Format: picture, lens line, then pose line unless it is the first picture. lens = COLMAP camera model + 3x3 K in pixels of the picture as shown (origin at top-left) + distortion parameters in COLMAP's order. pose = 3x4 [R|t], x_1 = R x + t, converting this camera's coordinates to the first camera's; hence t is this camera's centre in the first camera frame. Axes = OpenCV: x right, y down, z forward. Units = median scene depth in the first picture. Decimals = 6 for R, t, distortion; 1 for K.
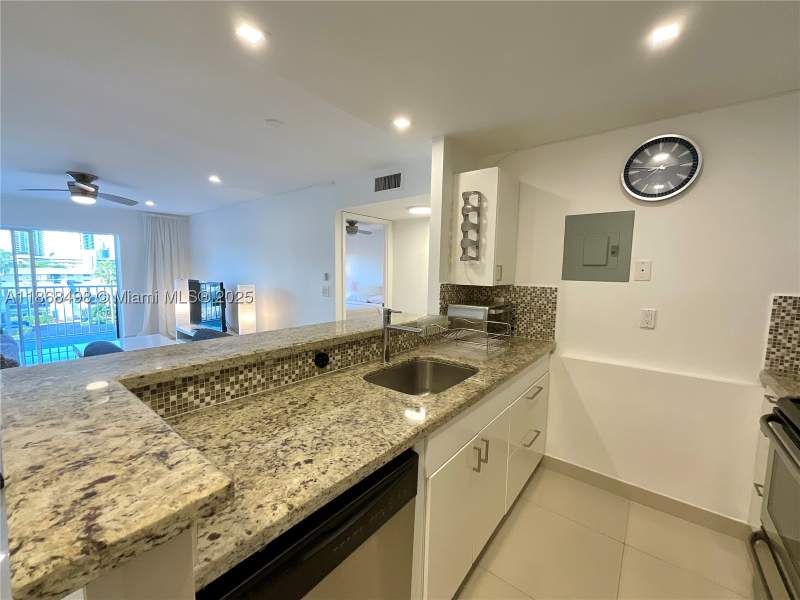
lens RADIAL K [[324.4, 0, 400.0], [0, 324.4, 300.0], [0, 0, 1]] dist [-0.003529, 0.000549]
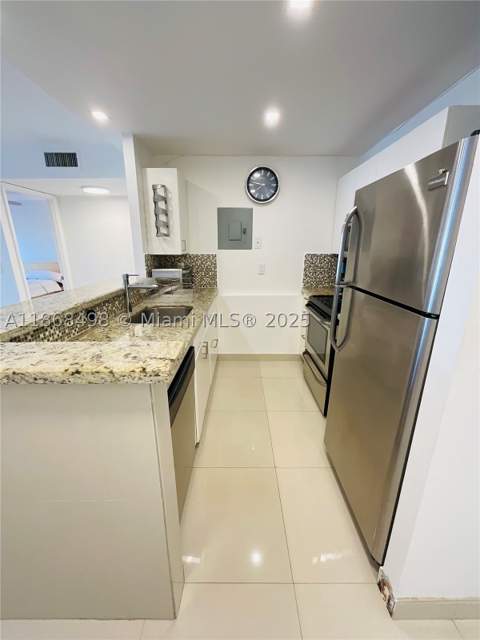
lens RADIAL K [[259.5, 0, 240.0], [0, 259.5, 320.0], [0, 0, 1]] dist [-0.003529, 0.000549]
pose [[0.783474, -0.186980, 0.592627, -0.295109], [0.068204, 0.973771, 0.217067, 0.010416], [-0.617670, -0.129647, 0.775677, -0.150104]]
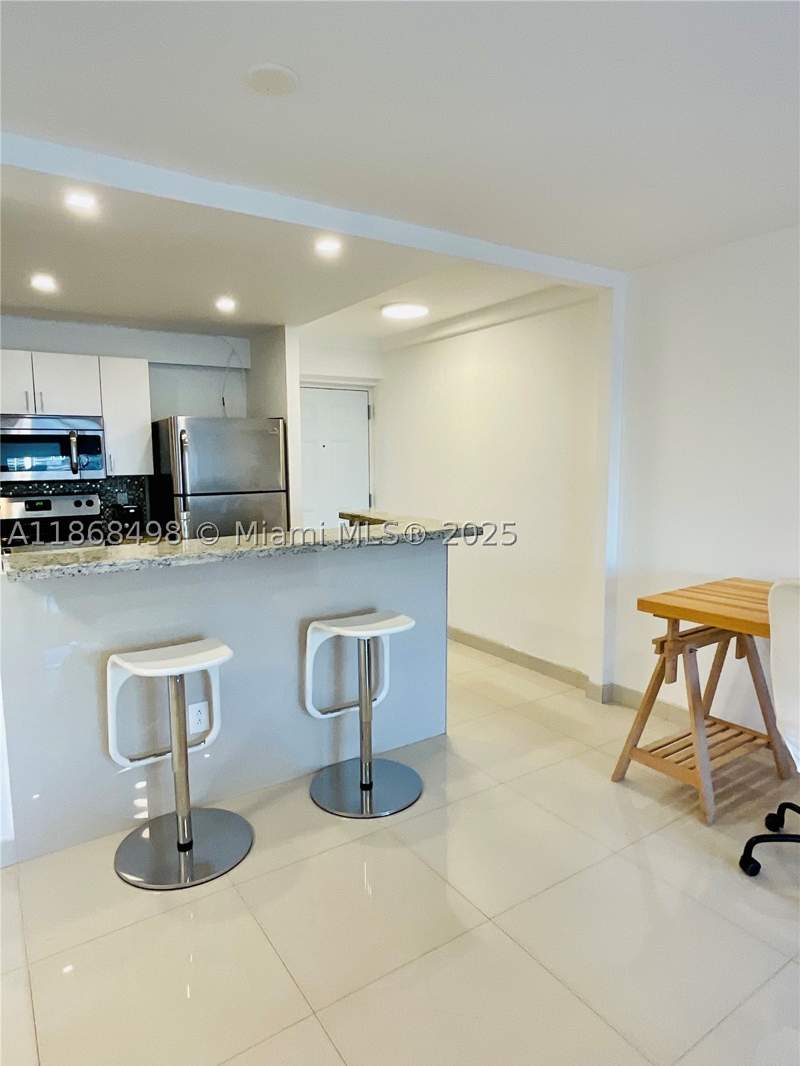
lens RADIAL K [[642.2, 0, 400.0], [0, 642.2, 533.0], [0, 0, 1]] dist [0.002234, -0.000248]
pose [[-0.951381, -0.047249, 0.304372, -0.880868], [0.019956, 0.976633, 0.213983, -0.214285], [-0.307370, 0.209654, -0.928207, 1.976479]]
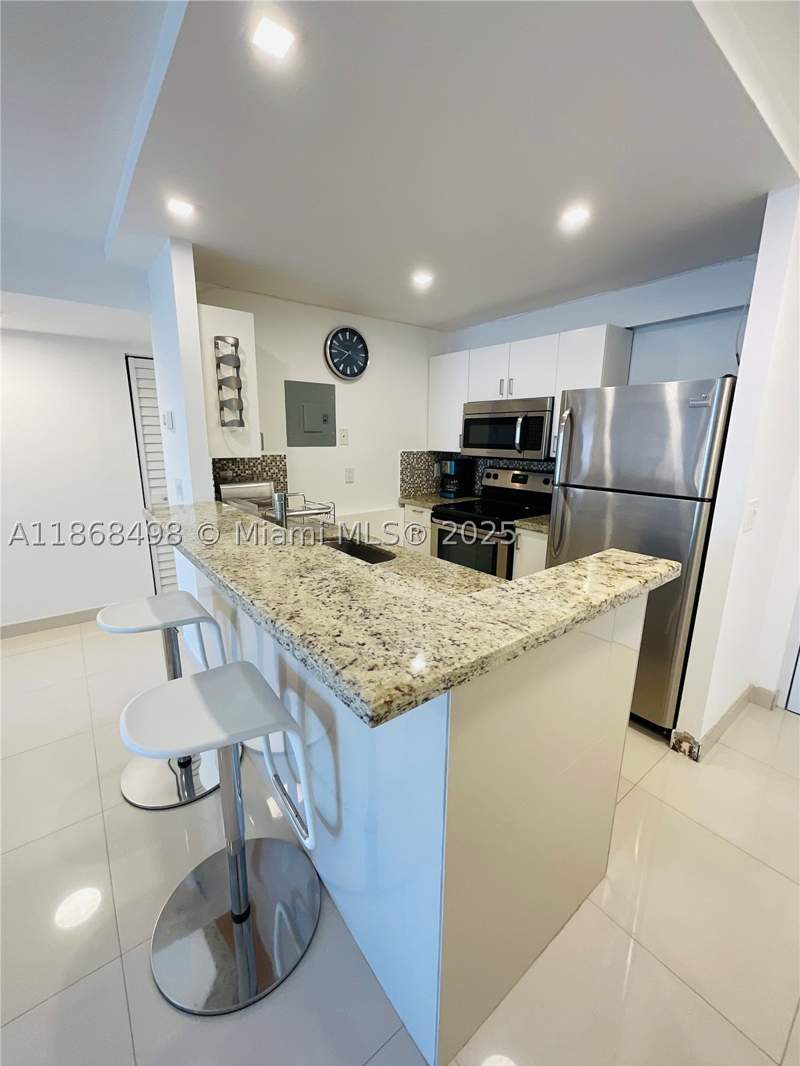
lens RADIAL K [[432.2, 0, 400.0], [0, 432.2, 533.0], [0, 0, 1]] dist [-0.003529, 0.000549]
pose [[0.238894, -0.229338, 0.943575, -0.844623], [0.083232, 0.972970, 0.215409, -0.069244], [-0.967472, 0.027076, 0.251525, 0.384764]]
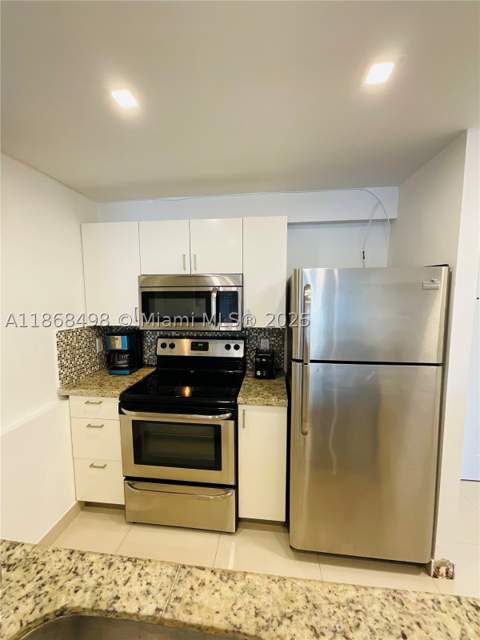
lens RADIAL K [[259.5, 0, 240.0], [0, 259.5, 320.0], [0, 0, 1]] dist [-0.003529, 0.000549]
pose [[-0.519510, -0.095743, 0.849083, -0.090621], [0.072812, 0.985128, 0.155633, -0.138435], [-0.851357, 0.142676, -0.504812, 0.741428]]
